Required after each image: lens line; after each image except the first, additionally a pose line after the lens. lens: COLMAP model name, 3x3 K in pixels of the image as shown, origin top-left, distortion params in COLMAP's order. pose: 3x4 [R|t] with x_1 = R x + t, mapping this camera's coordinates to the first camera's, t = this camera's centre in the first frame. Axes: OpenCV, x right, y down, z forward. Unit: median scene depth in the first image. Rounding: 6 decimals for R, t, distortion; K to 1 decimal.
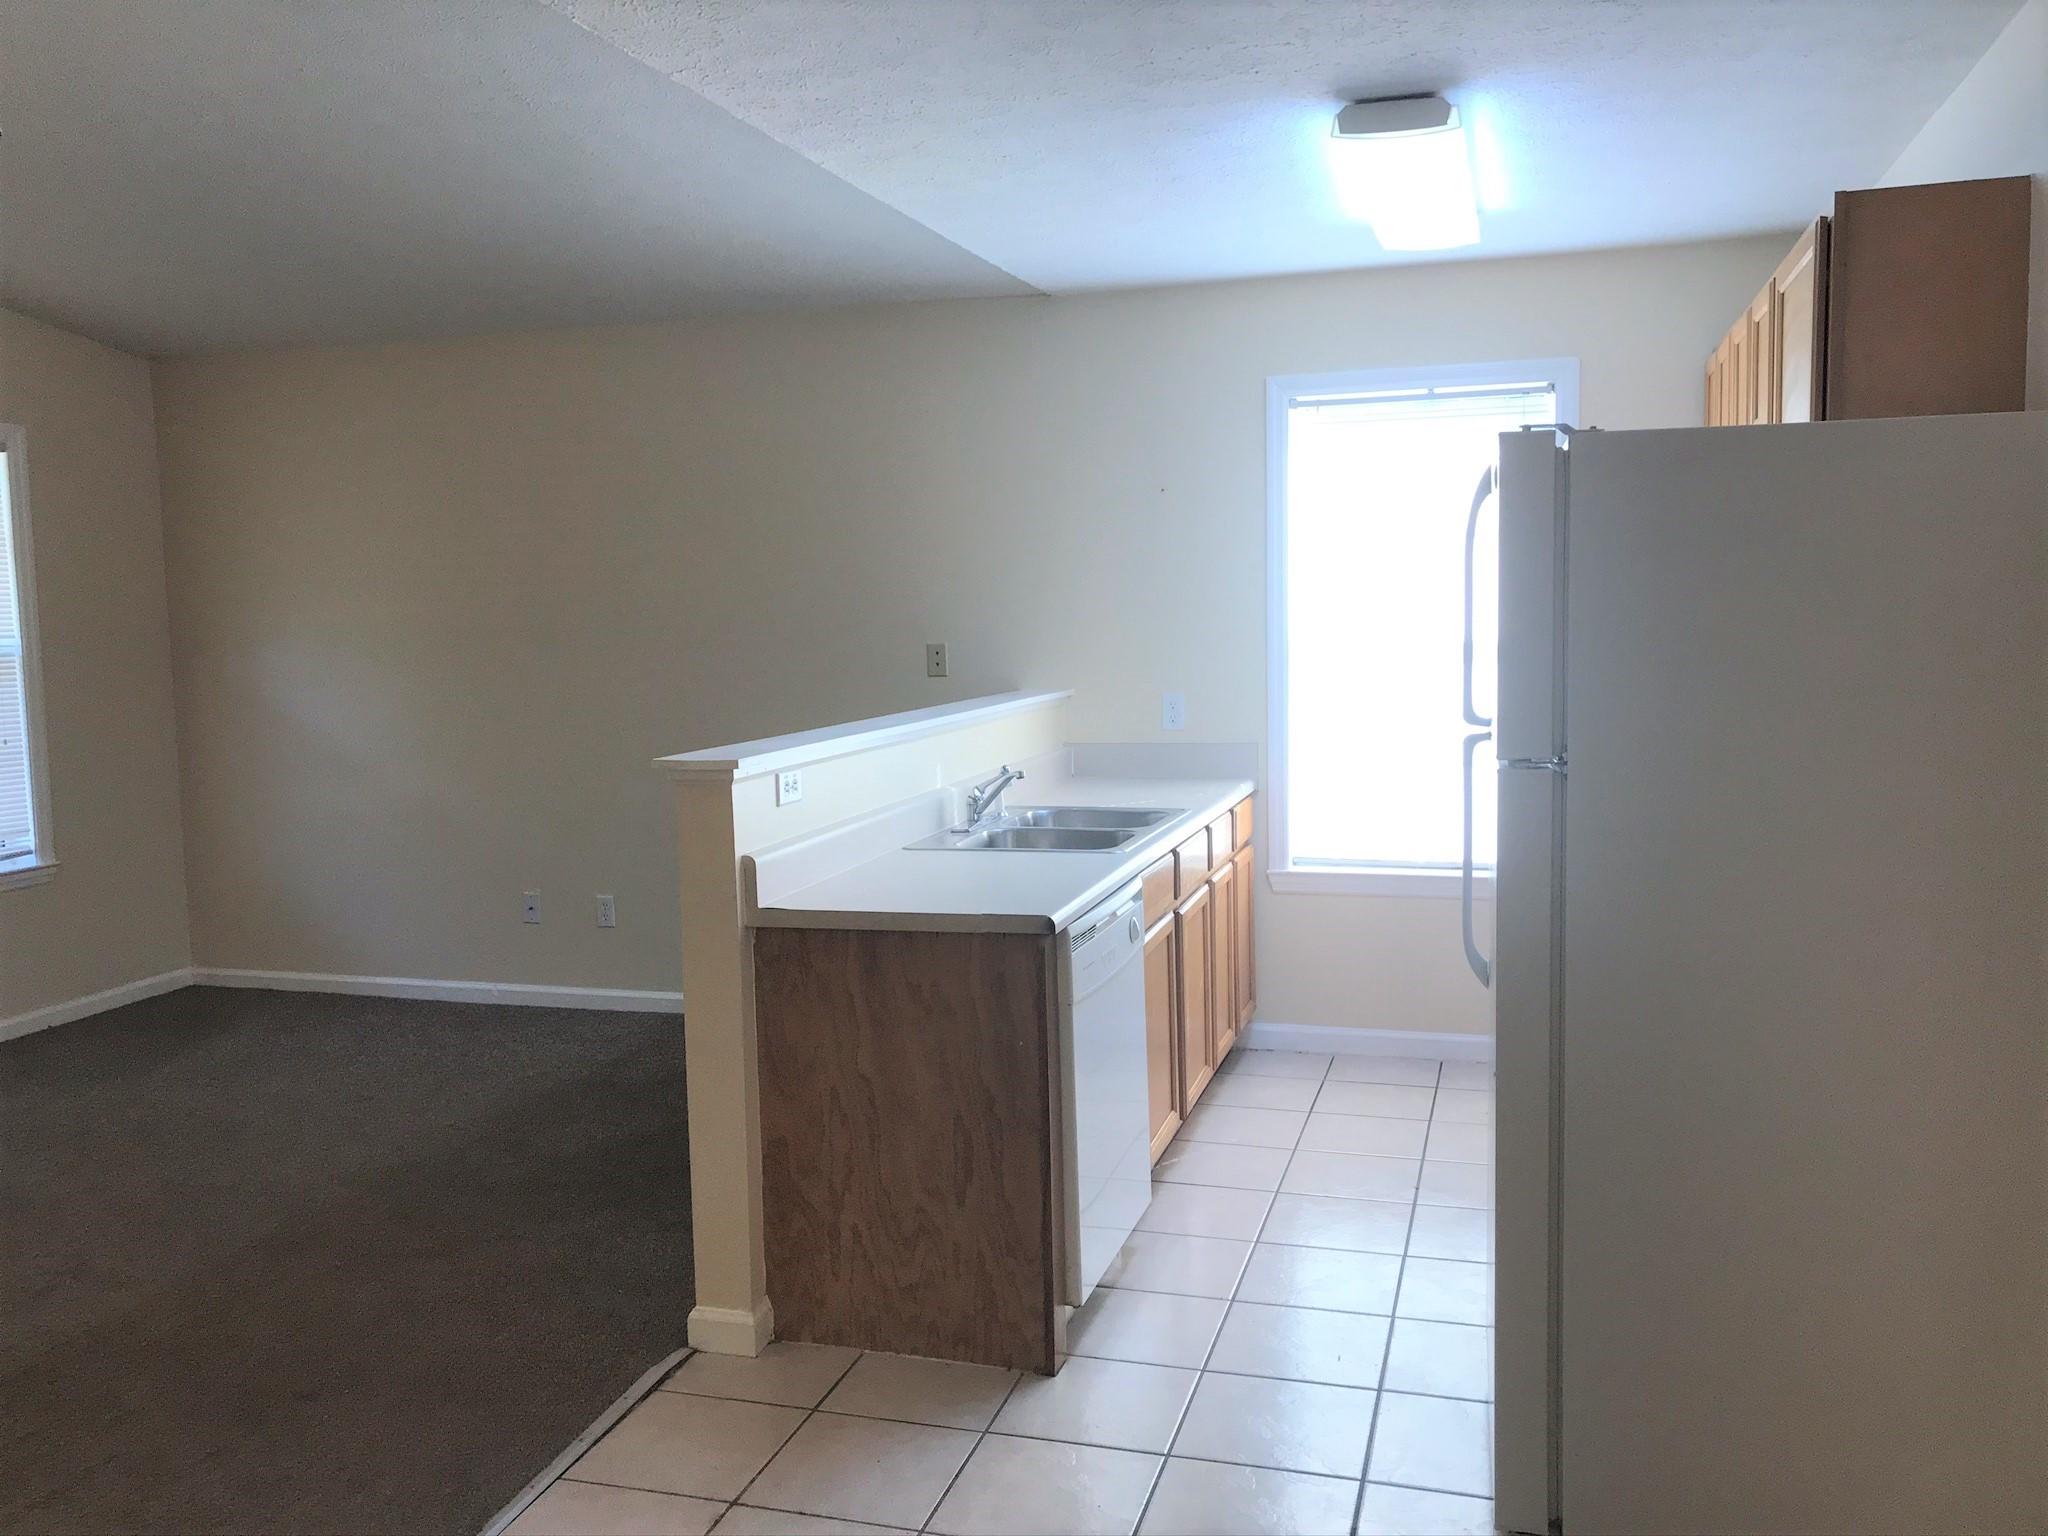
lens RADIAL K [[1665.9, 0, 1033.3], [0, 1665.9, 747.2], [0, 0, 1]] dist [0.037871, -0.045964]
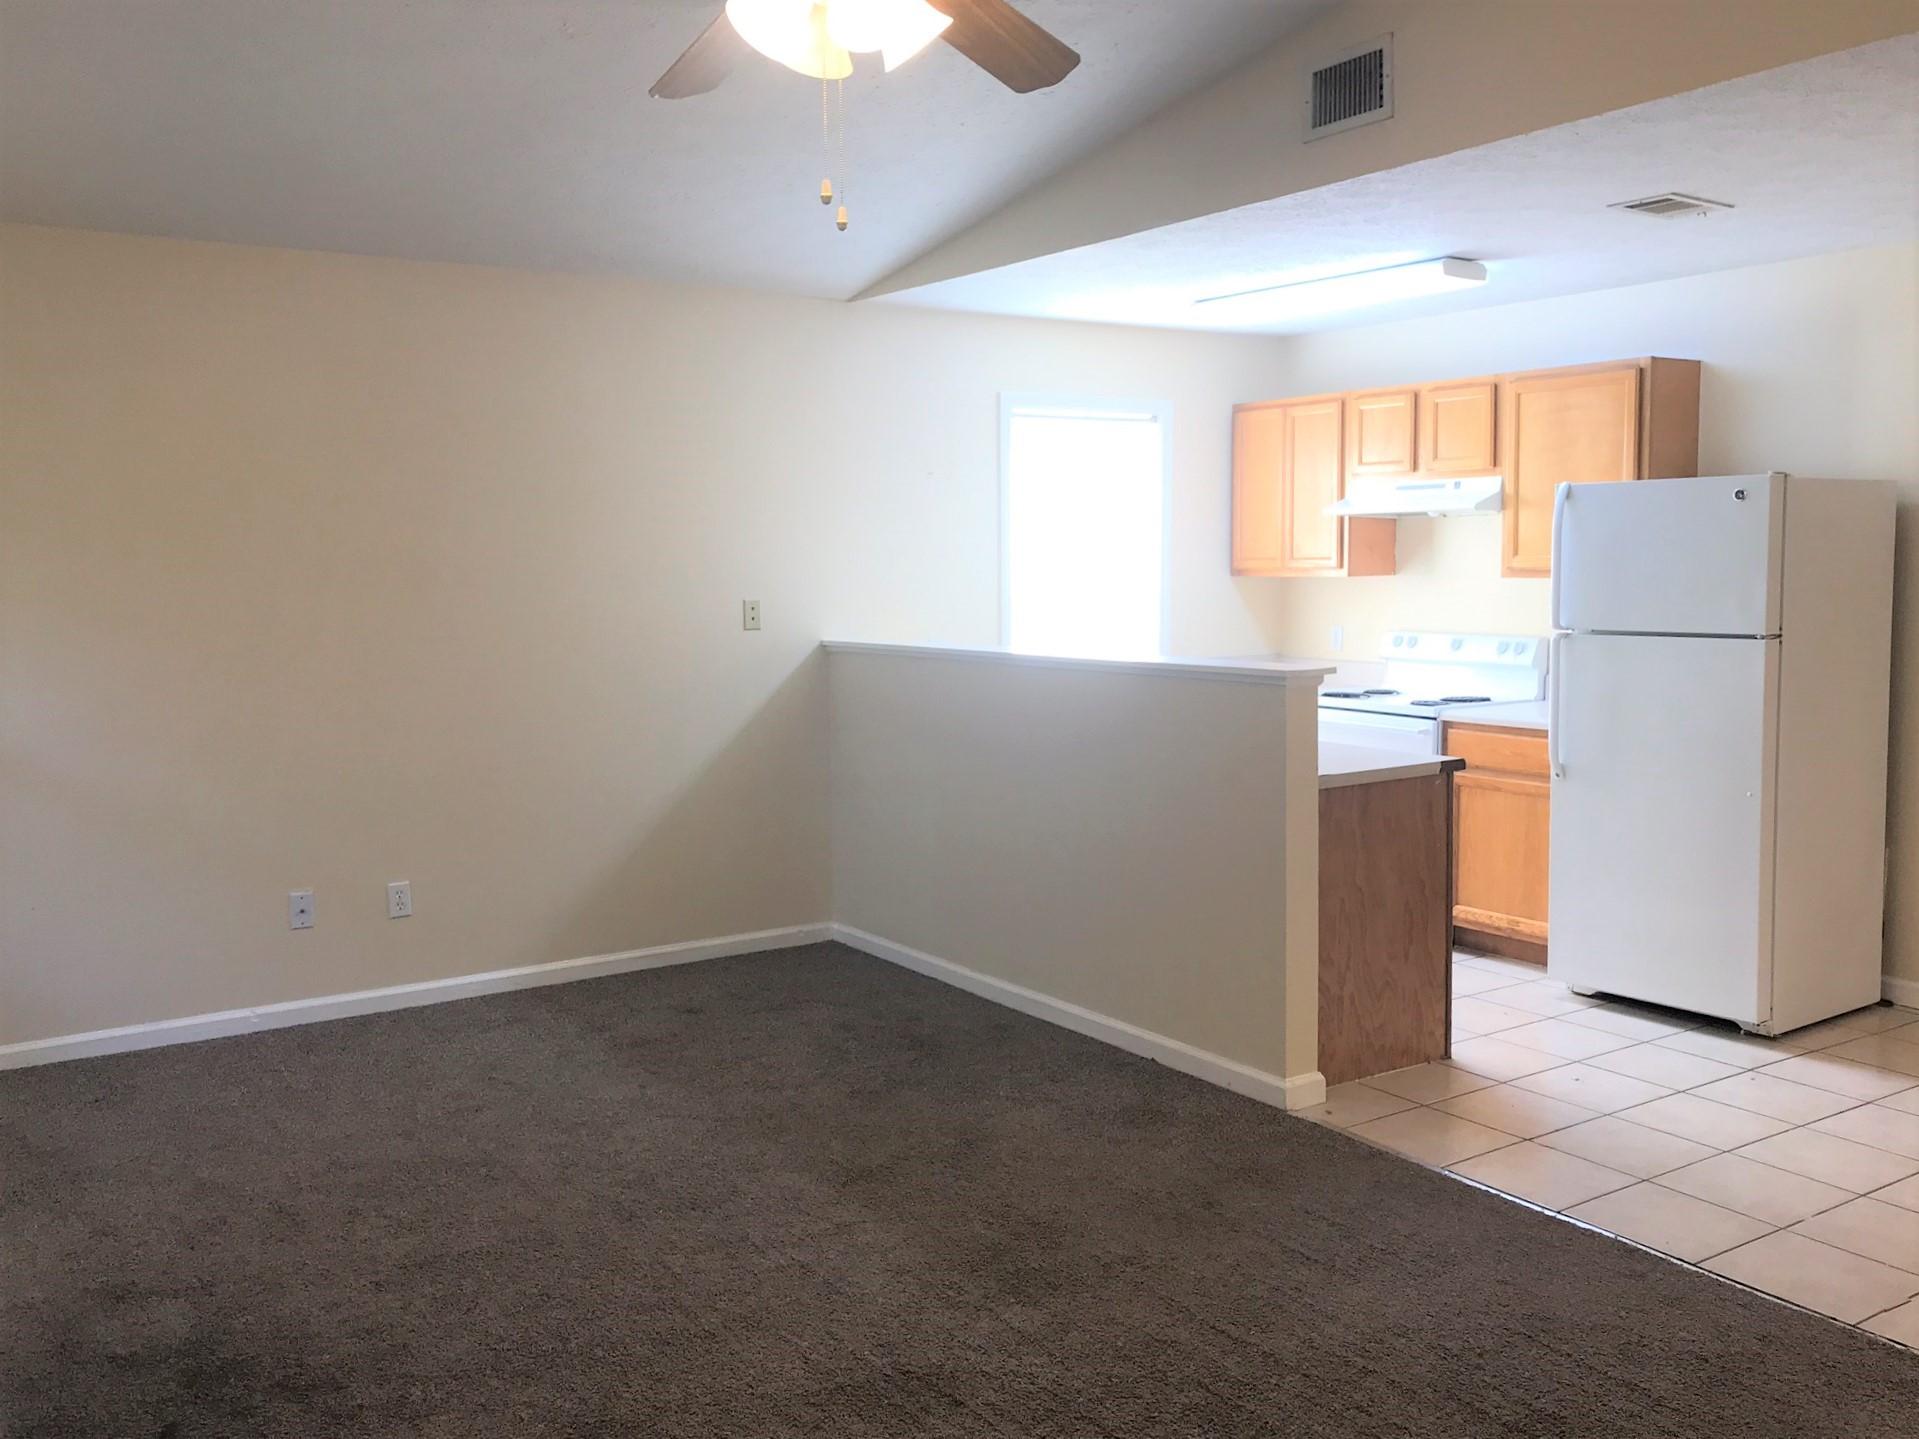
lens RADIAL K [[1561.0, 0, 1003.2], [0, 1561.0, 706.6], [0, 0, 1]] dist [0.037871, -0.045964]
pose [[0.633674, -0.061087, 0.771185, -0.810948], [0.066587, 0.997485, 0.024298, -0.006063], [-0.770729, 0.035954, 0.636148, 0.230969]]
